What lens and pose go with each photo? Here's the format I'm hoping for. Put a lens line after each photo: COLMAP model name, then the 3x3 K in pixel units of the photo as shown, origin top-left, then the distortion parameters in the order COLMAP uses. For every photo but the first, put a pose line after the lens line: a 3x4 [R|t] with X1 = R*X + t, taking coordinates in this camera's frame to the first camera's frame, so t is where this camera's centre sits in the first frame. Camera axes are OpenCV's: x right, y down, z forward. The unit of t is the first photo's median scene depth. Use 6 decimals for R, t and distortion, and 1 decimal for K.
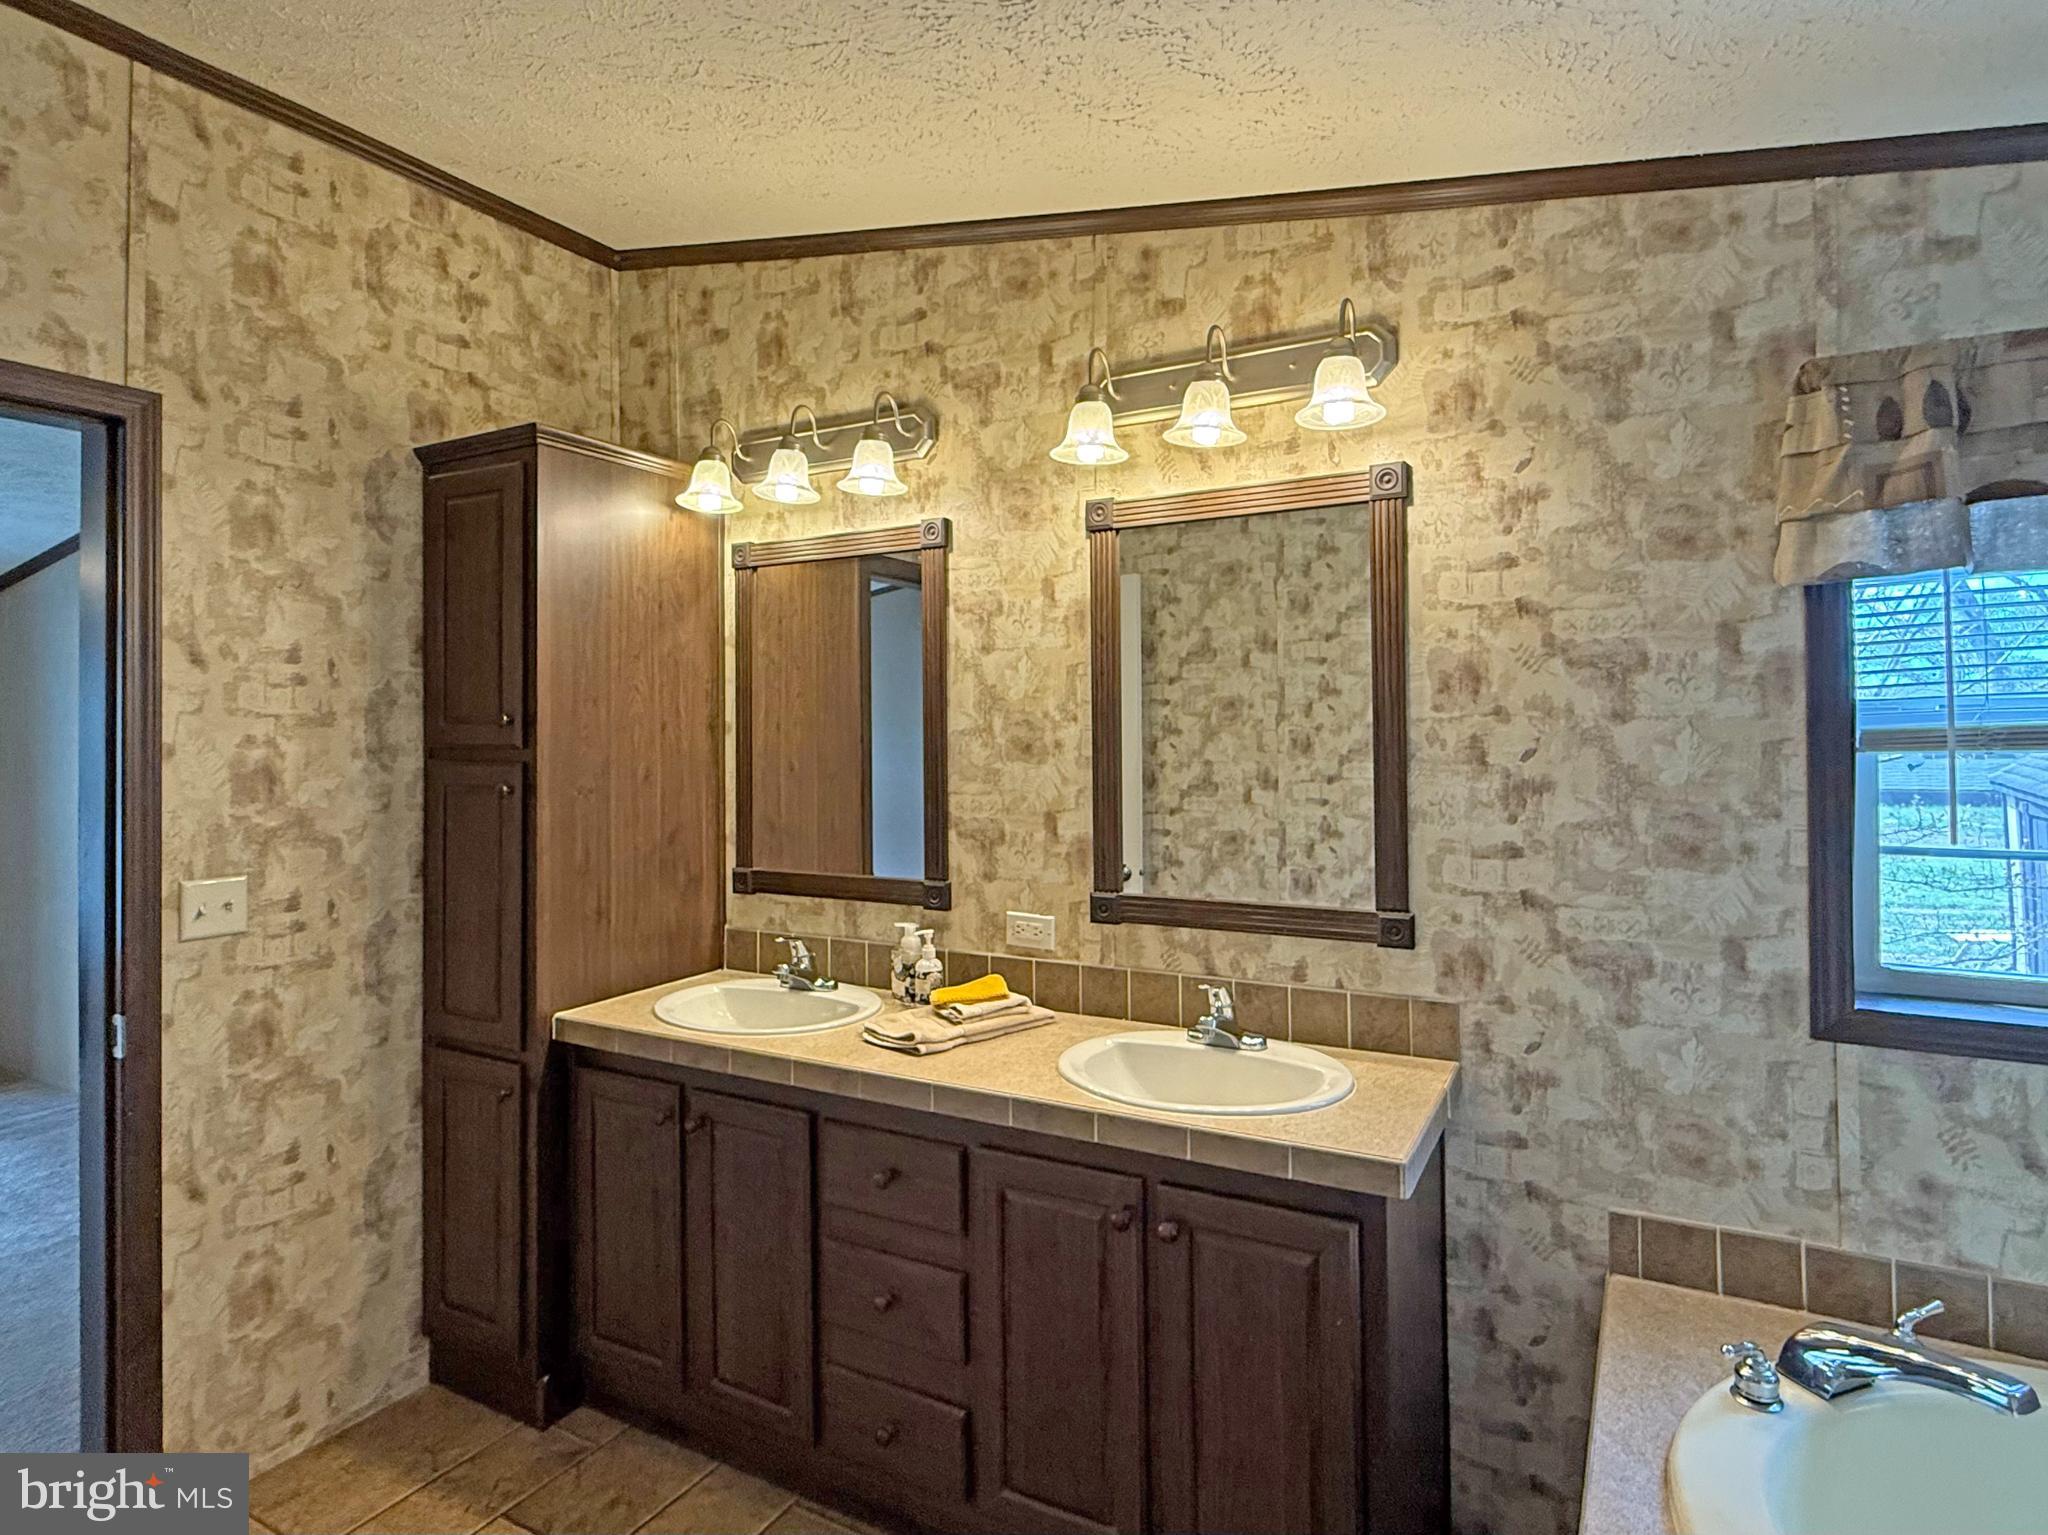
lens RADIAL K [[1127.0, 0, 1023.0], [0, 1127.0, 715.6], [0, 0, 1]] dist [0.000022, -0.000027]
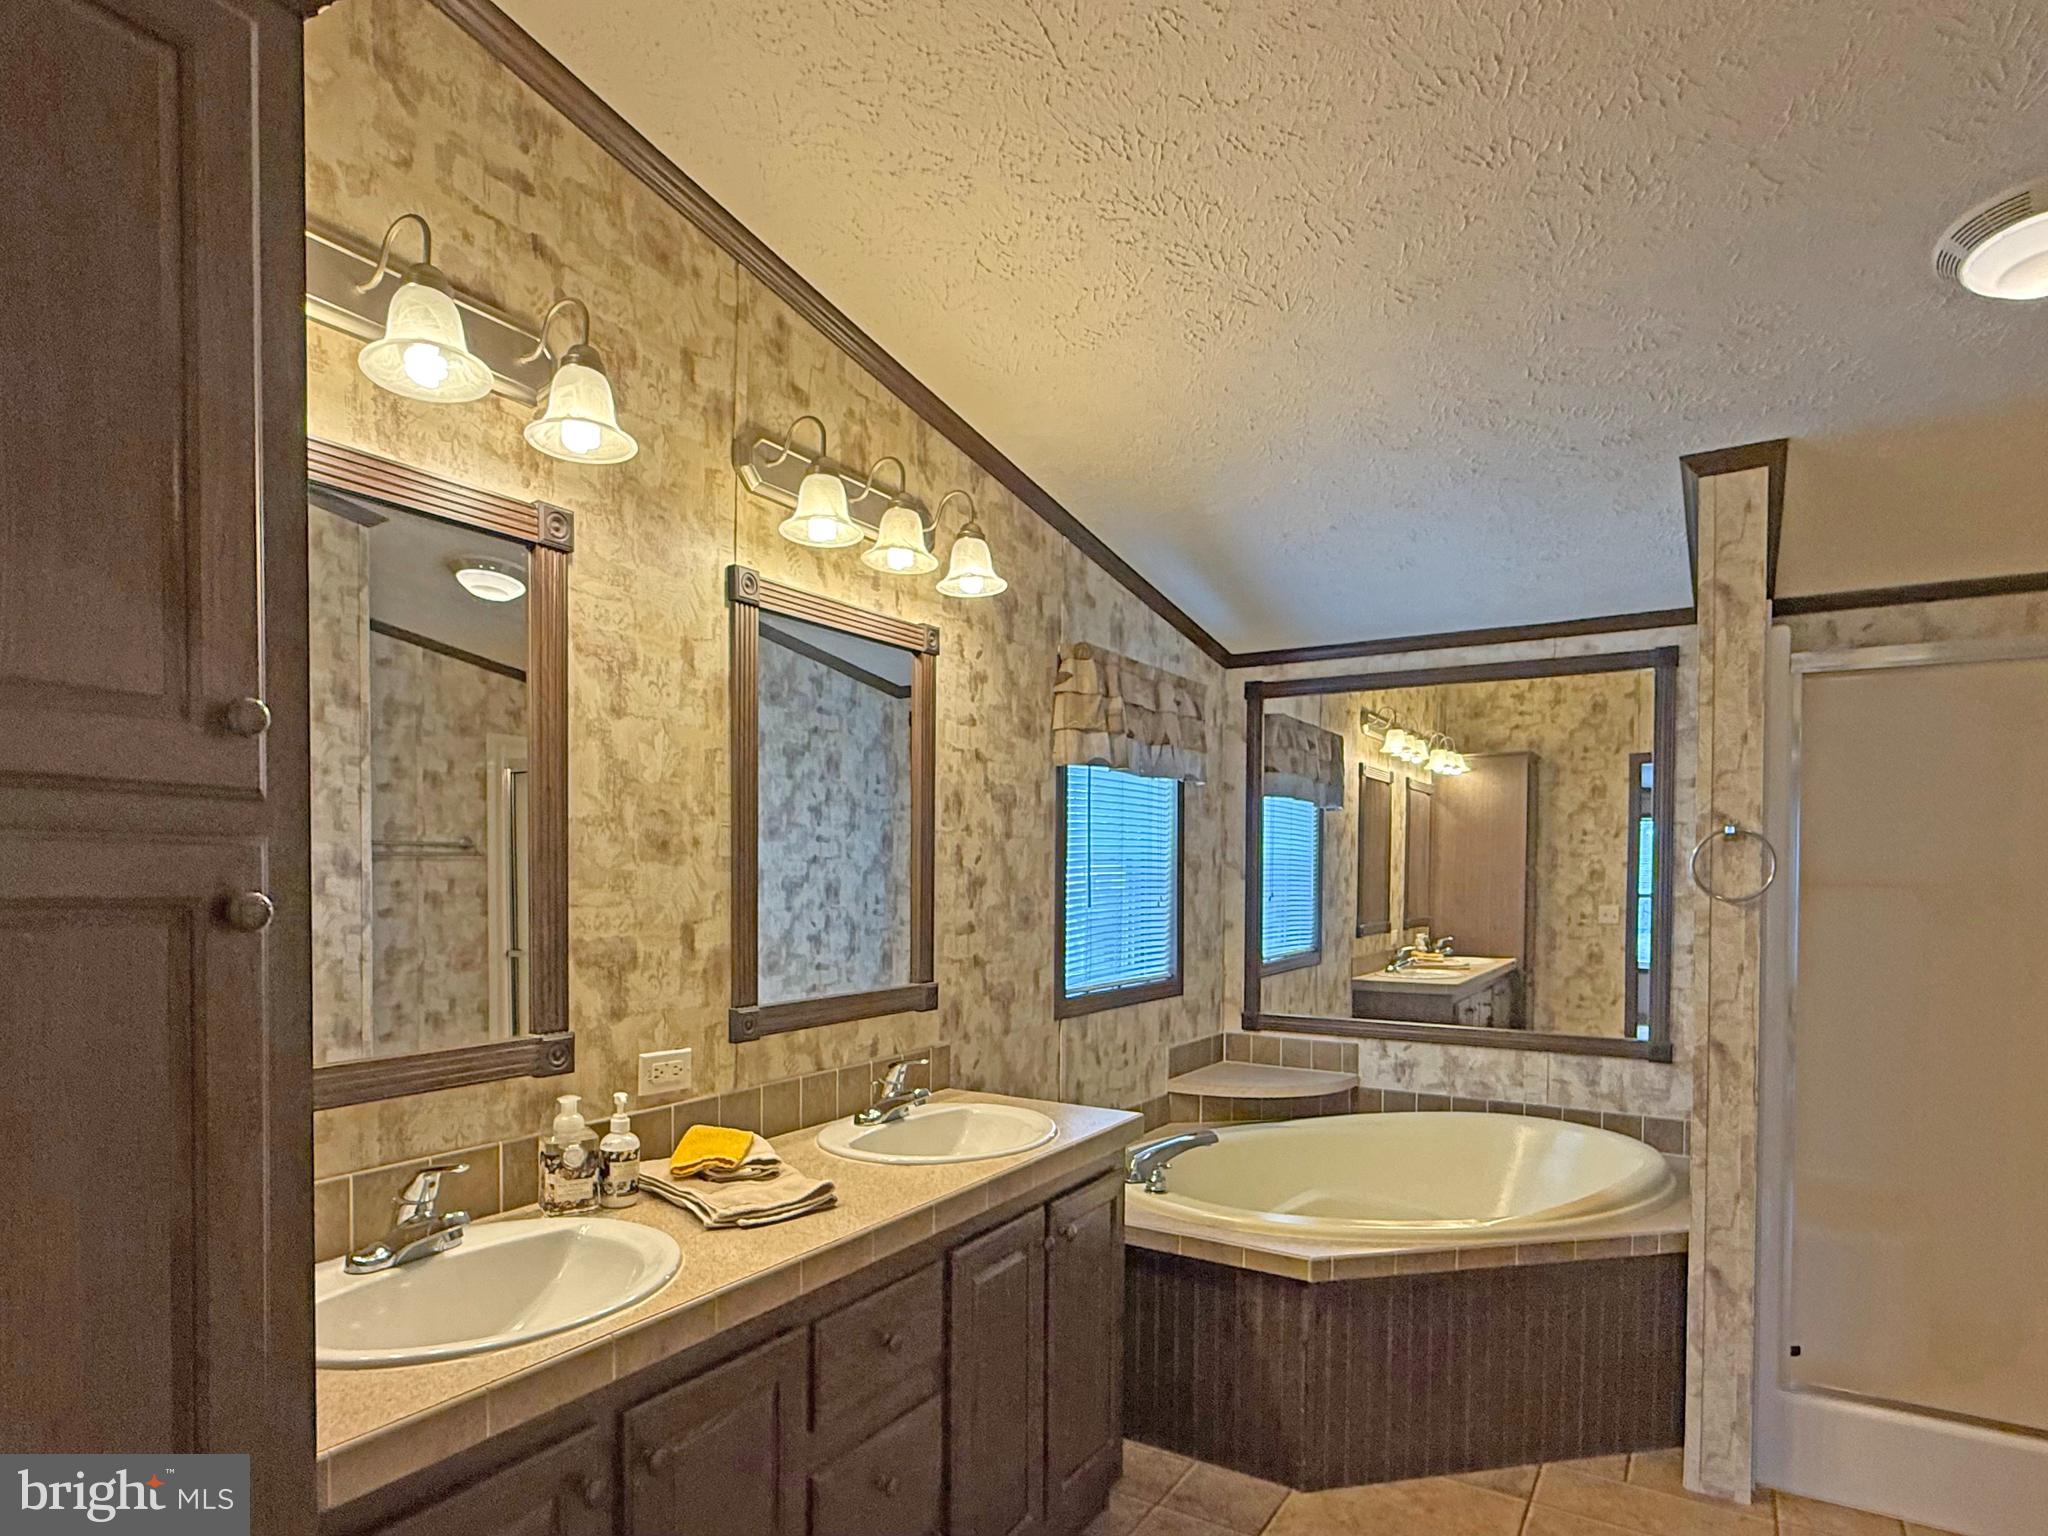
lens RADIAL K [[1140.0, 0, 1020.1], [0, 1140.0, 898.2], [0, 0, 1]] dist [-0.000173, -0.000110]
pose [[0.040712, -0.013156, 0.999084, -0.817300], [-0.019463, 0.999713, 0.013957, 0.051569], [-0.998981, -0.020013, 0.040444, 0.733160]]
